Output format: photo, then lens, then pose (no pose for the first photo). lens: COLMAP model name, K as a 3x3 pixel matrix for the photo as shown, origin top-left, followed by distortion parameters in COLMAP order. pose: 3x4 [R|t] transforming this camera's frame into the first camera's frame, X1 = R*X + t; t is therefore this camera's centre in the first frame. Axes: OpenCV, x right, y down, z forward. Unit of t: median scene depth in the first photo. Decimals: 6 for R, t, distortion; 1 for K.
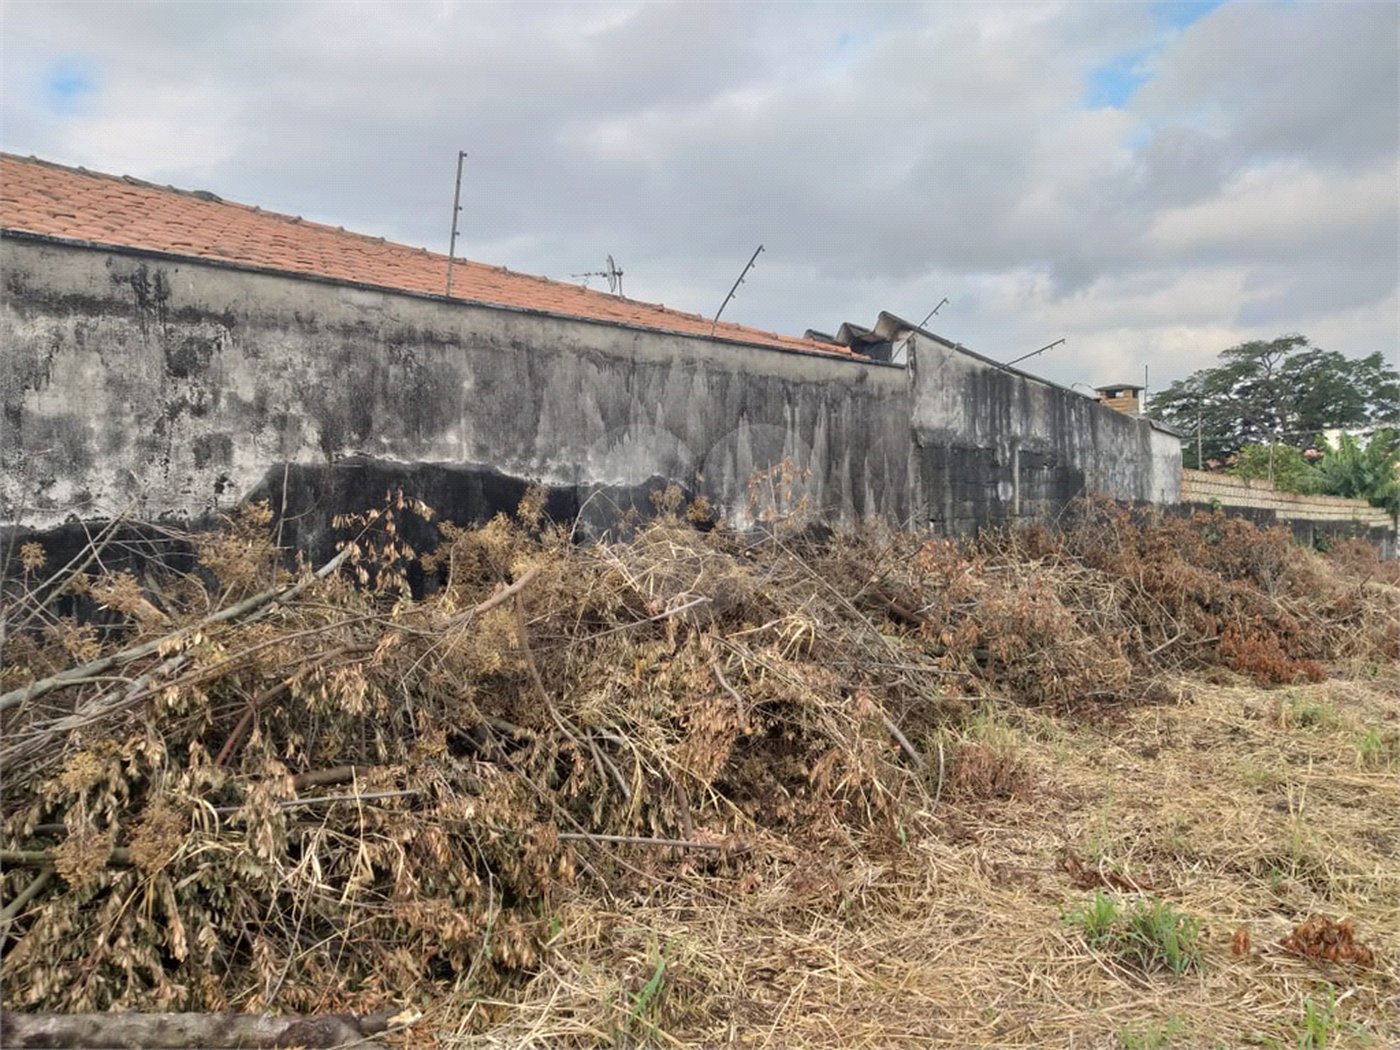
lens RADIAL K [[1094.6, 0, 708.3], [0, 1094.6, 506.7], [0, 0, 1]] dist [0.075317, -0.158581]
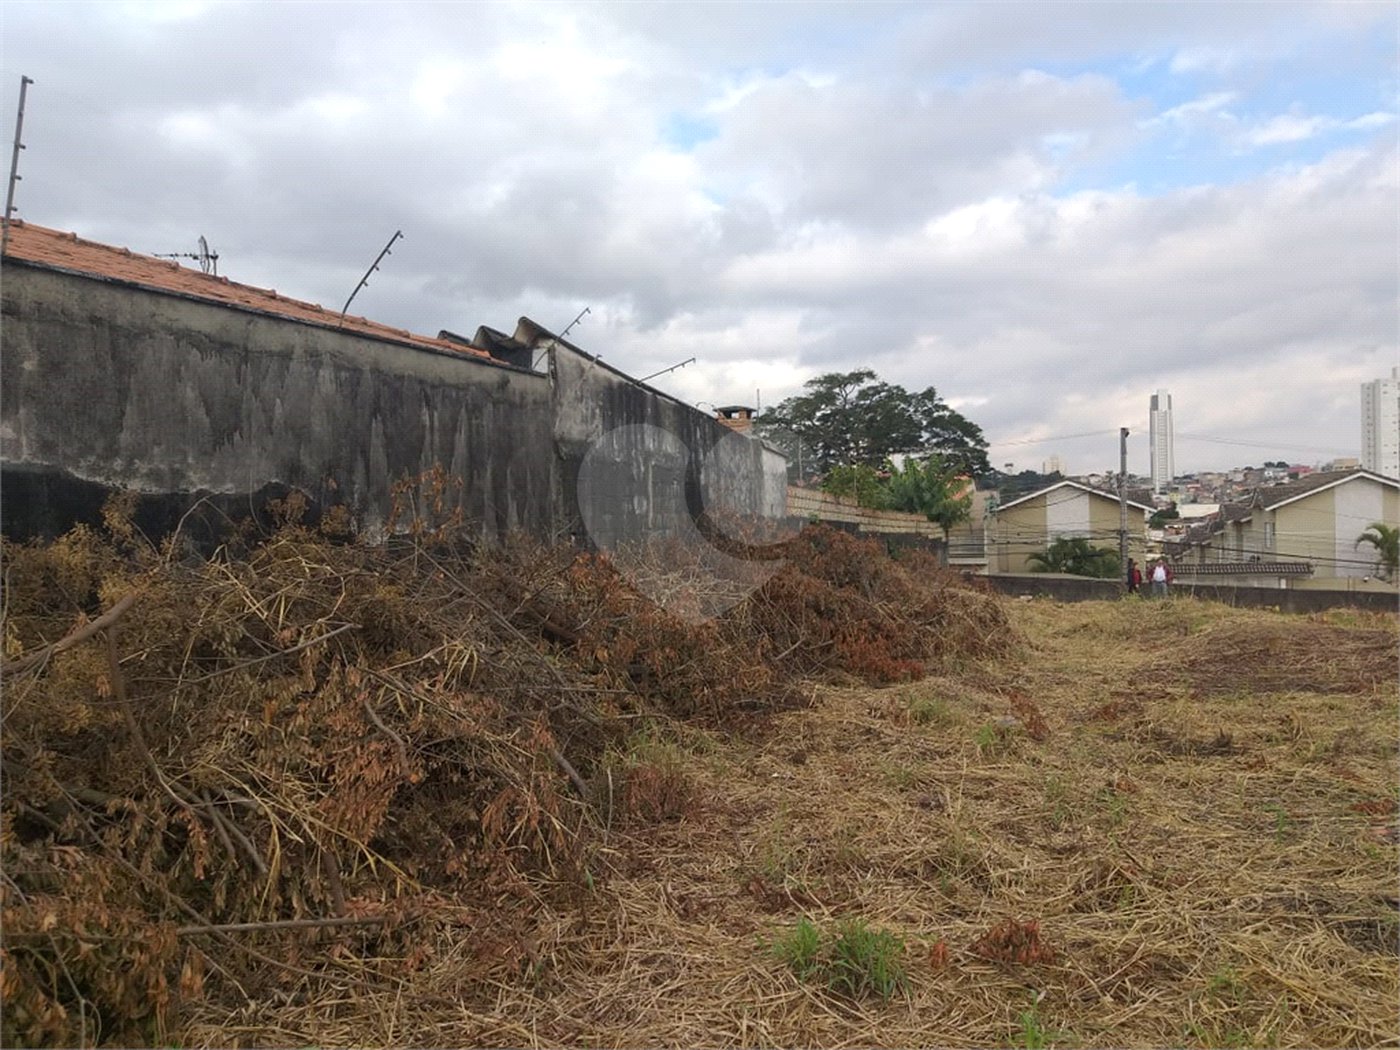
lens RADIAL K [[1075.5, 0, 710.9], [0, 1075.5, 520.1], [0, 0, 1]] dist [0.056420, -0.119106]
pose [[0.935693, 0.002093, 0.352809, -0.036826], [-0.001748, 0.999998, -0.001297, 0.002692], [-0.352811, 0.000597, 0.935694, 0.106296]]
